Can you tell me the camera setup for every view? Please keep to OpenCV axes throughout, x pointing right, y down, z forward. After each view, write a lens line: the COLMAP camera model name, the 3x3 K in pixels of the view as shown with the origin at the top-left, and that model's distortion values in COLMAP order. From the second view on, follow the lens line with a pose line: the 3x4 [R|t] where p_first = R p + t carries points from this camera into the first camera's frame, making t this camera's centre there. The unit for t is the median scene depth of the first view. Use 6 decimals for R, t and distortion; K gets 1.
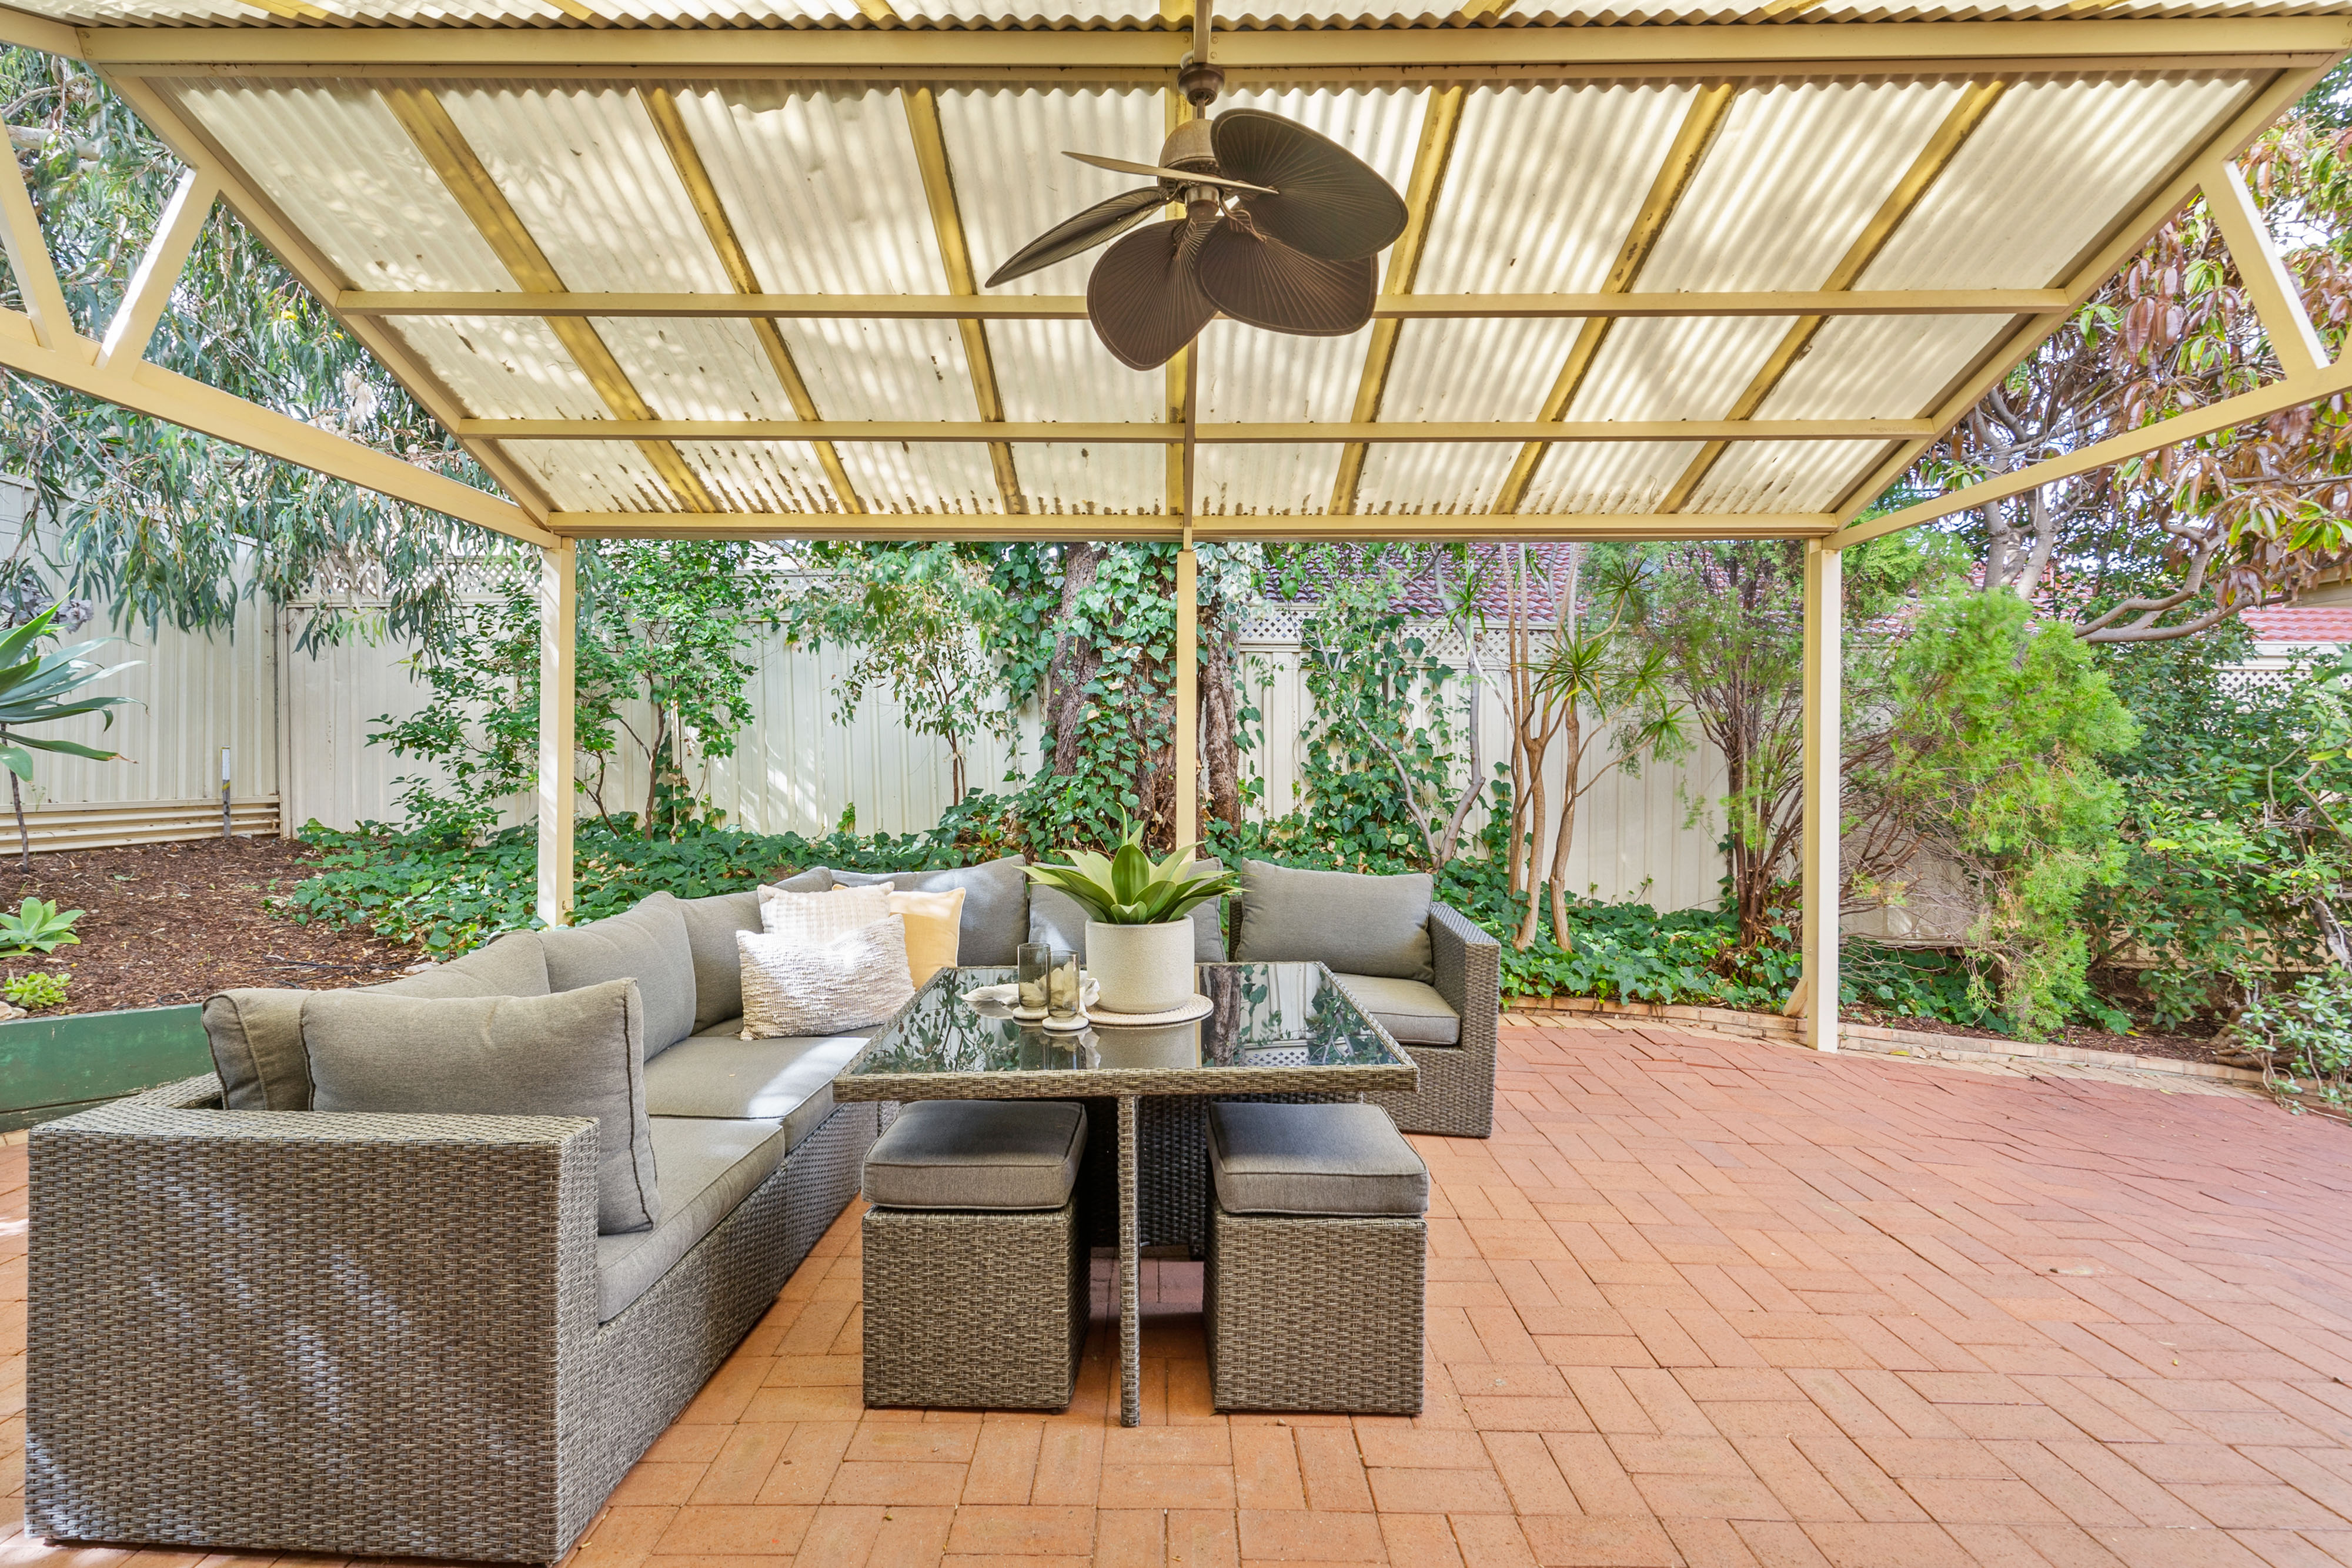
lens RADIAL K [[1099.9, 0, 1147.6], [0, 1099.9, 756.0], [0, 0, 1]] dist [0.000868, 0.000321]
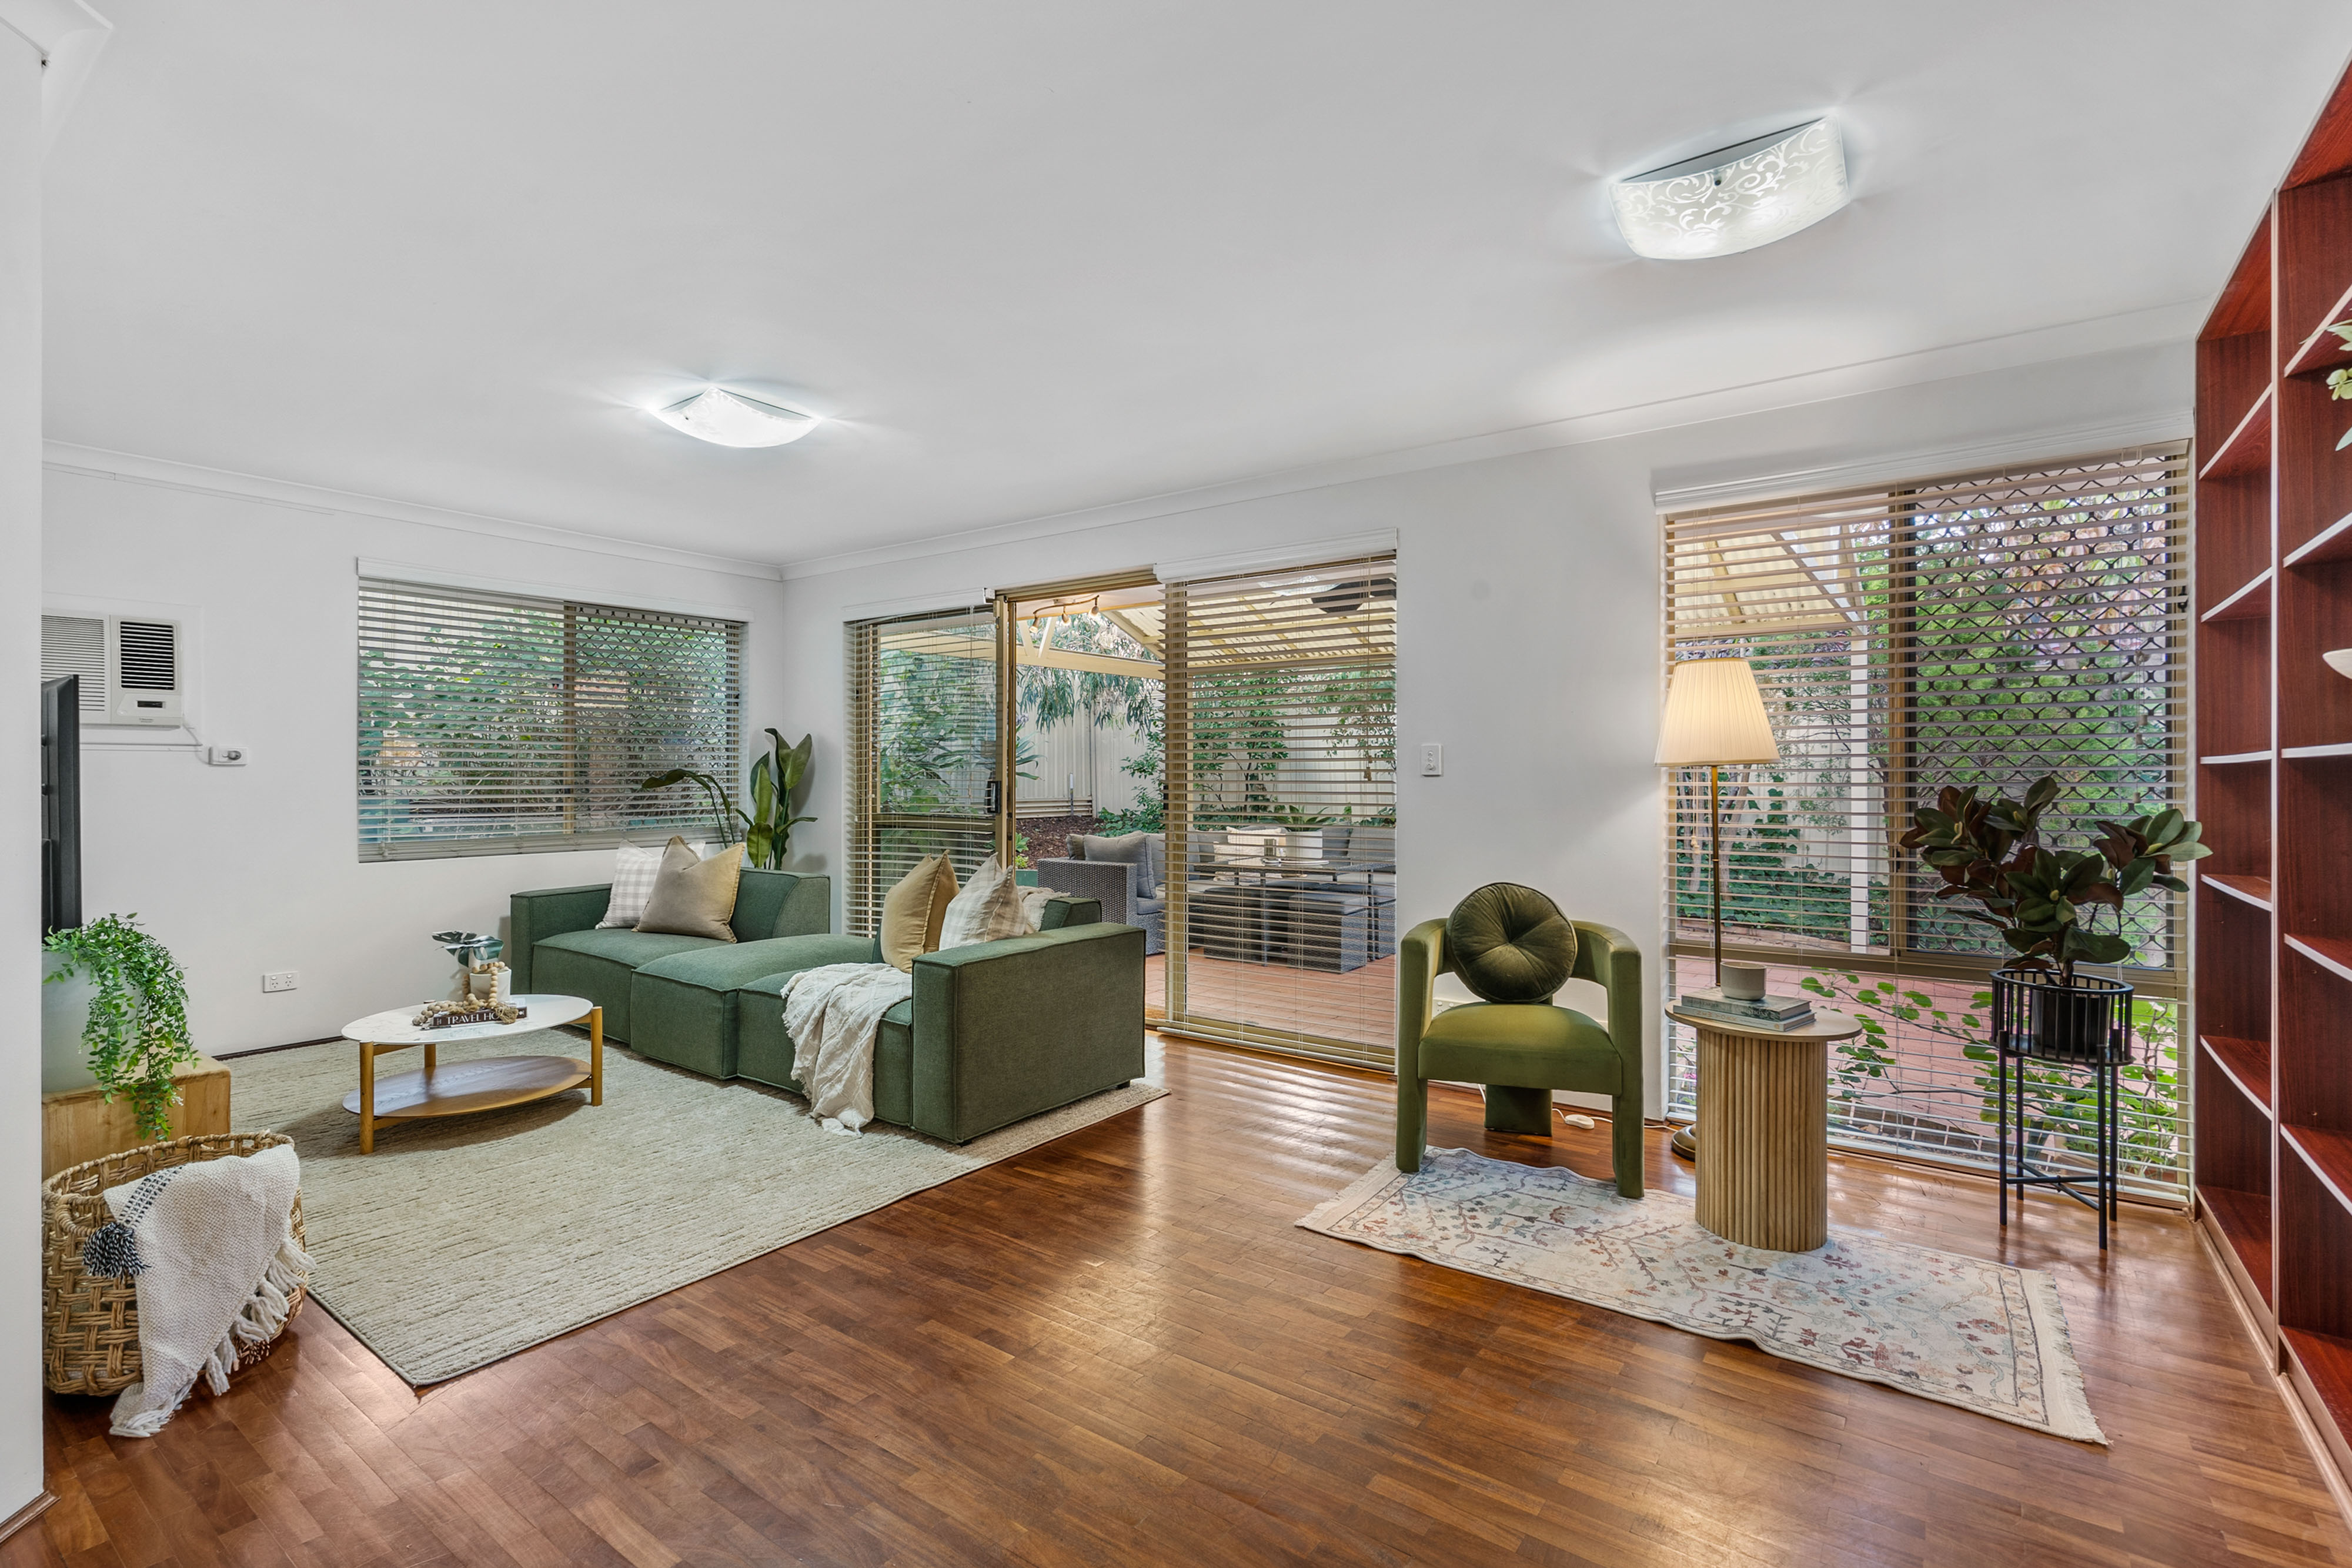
lens RADIAL K [[1099.9, 0, 1147.6], [0, 1099.9, 756.0], [0, 0, 1]] dist [0.000868, 0.000321]
pose [[0.807085, -0.021069, -0.590059, 0.590362], [0.013478, 0.999760, -0.017264, -0.003455], [0.590281, 0.005981, 0.807176, -0.692289]]
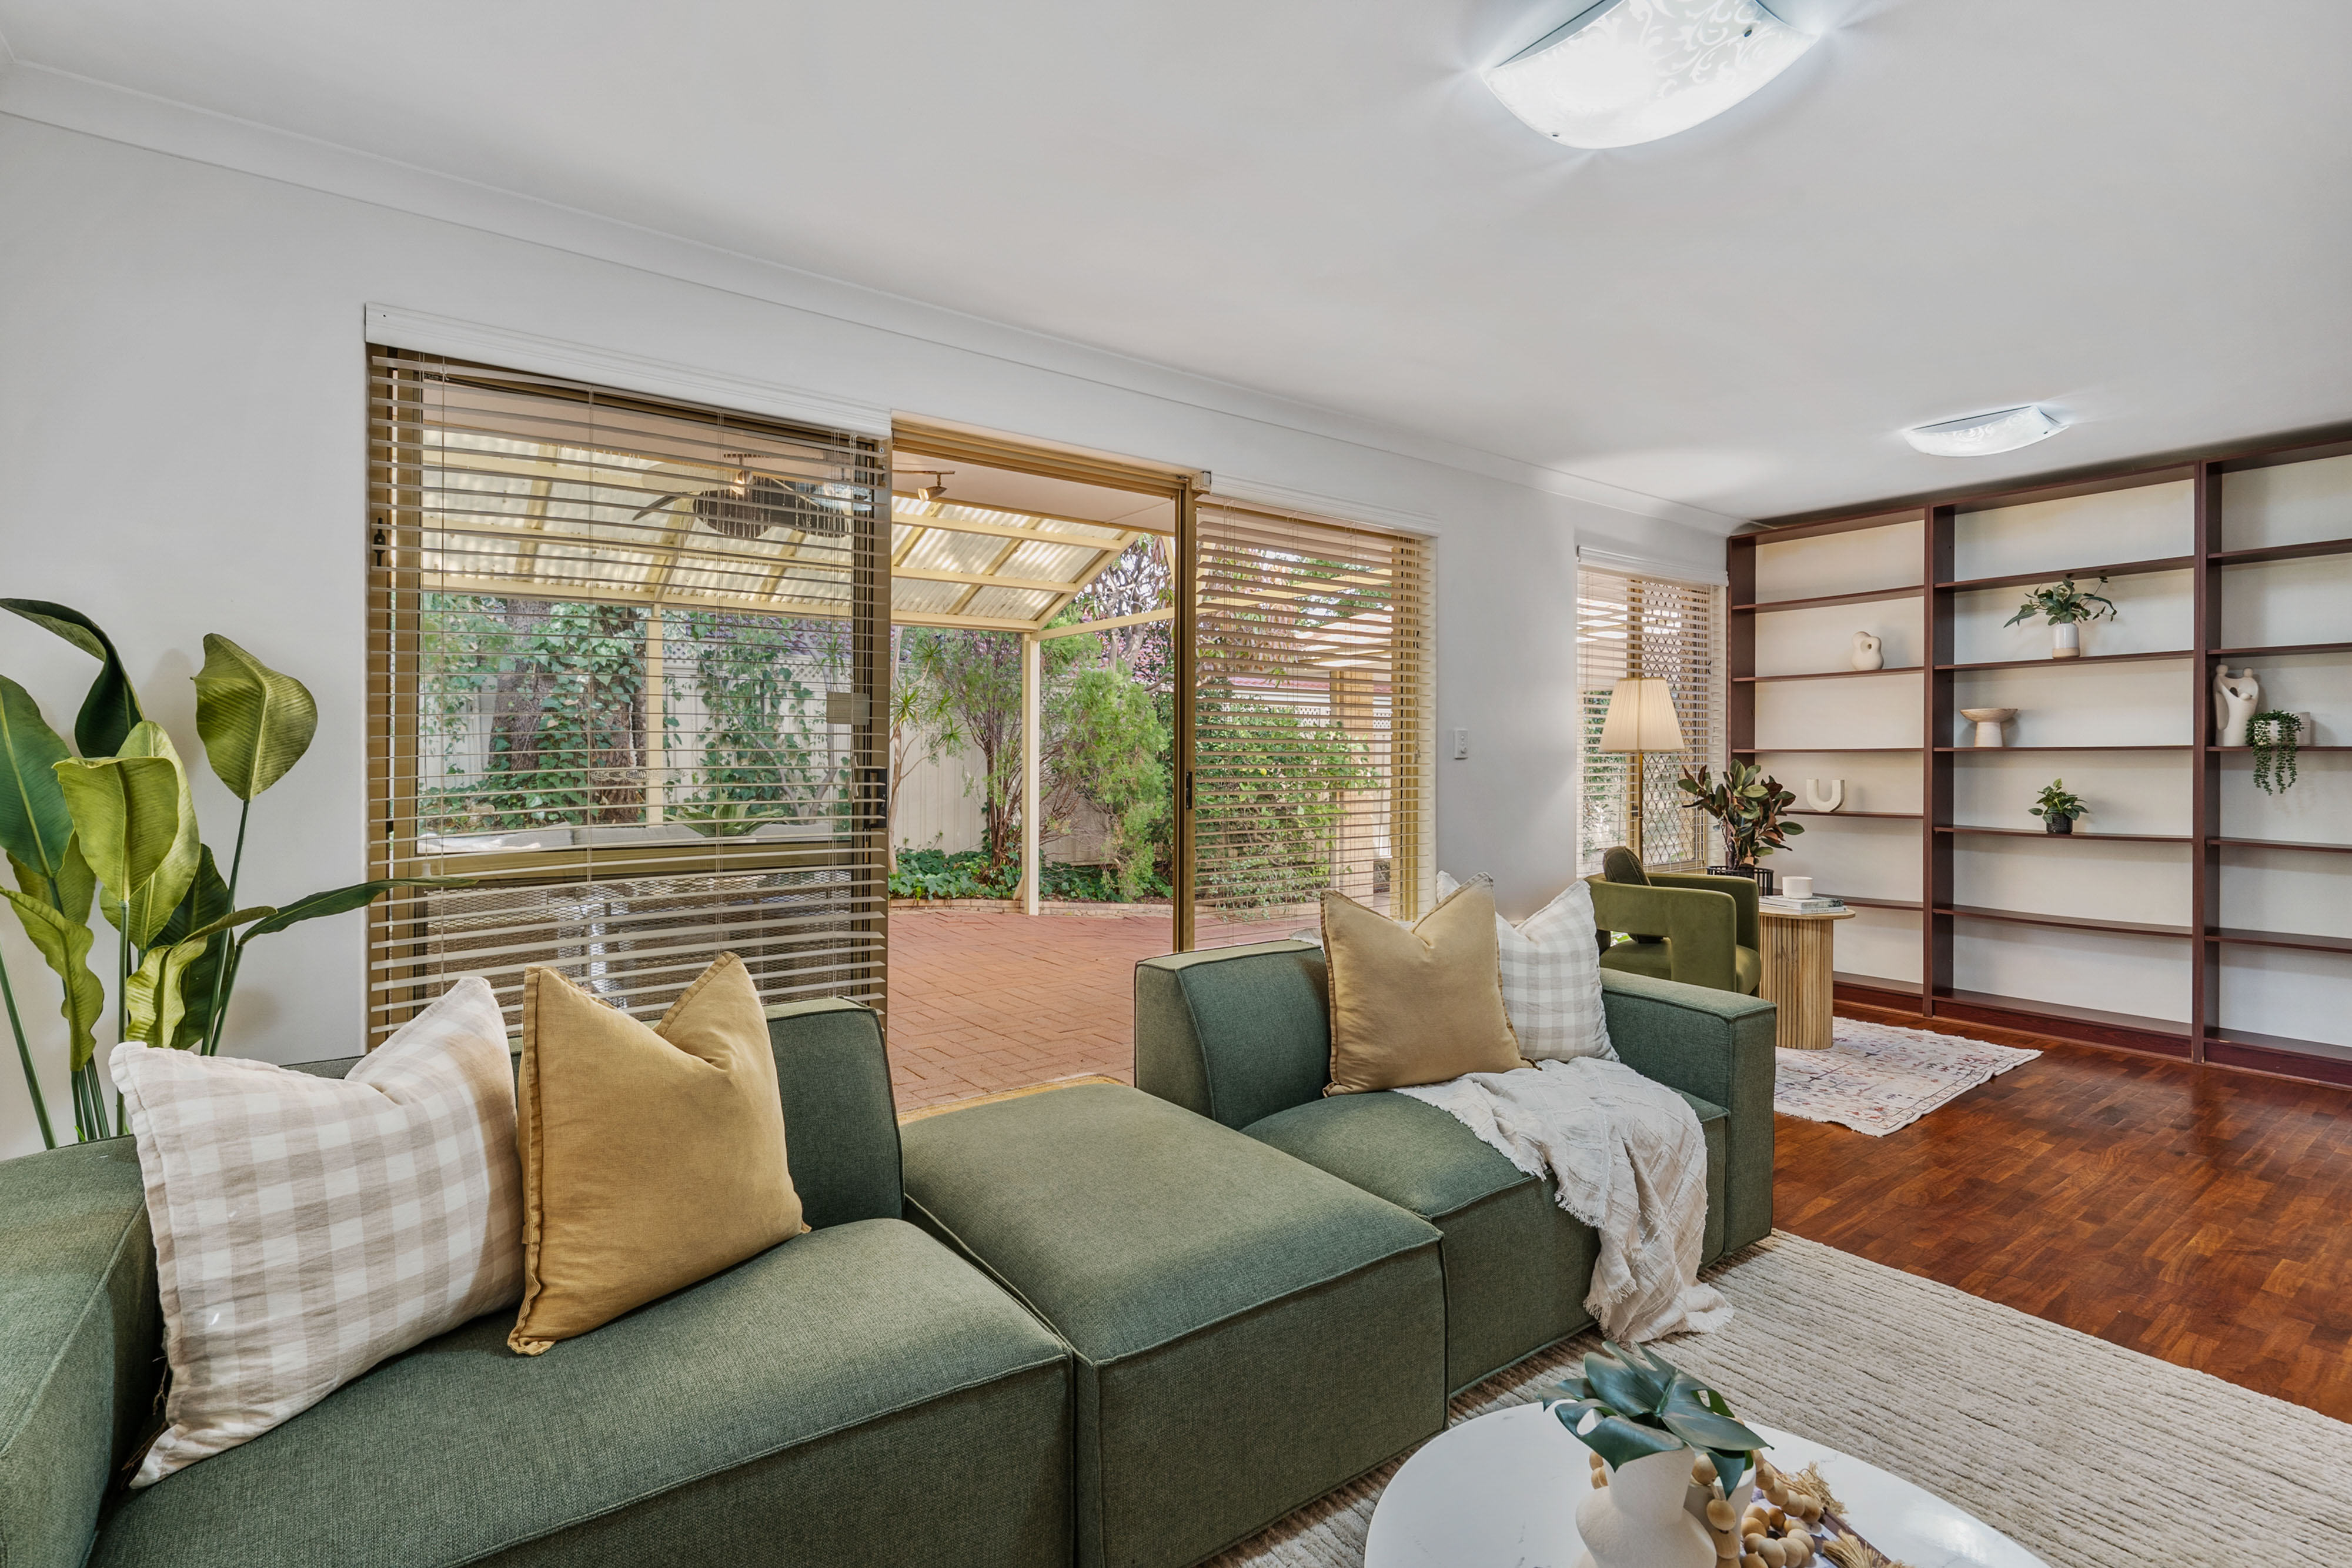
lens RADIAL K [[1099.9, 0, 1147.6], [0, 1099.9, 756.0], [0, 0, 1]] dist [0.000868, 0.000321]
pose [[0.811048, -0.006519, 0.584943, -0.256876], [0.001147, 0.999954, 0.009554, -0.011590], [-0.584978, -0.007078, 0.811018, -0.512449]]
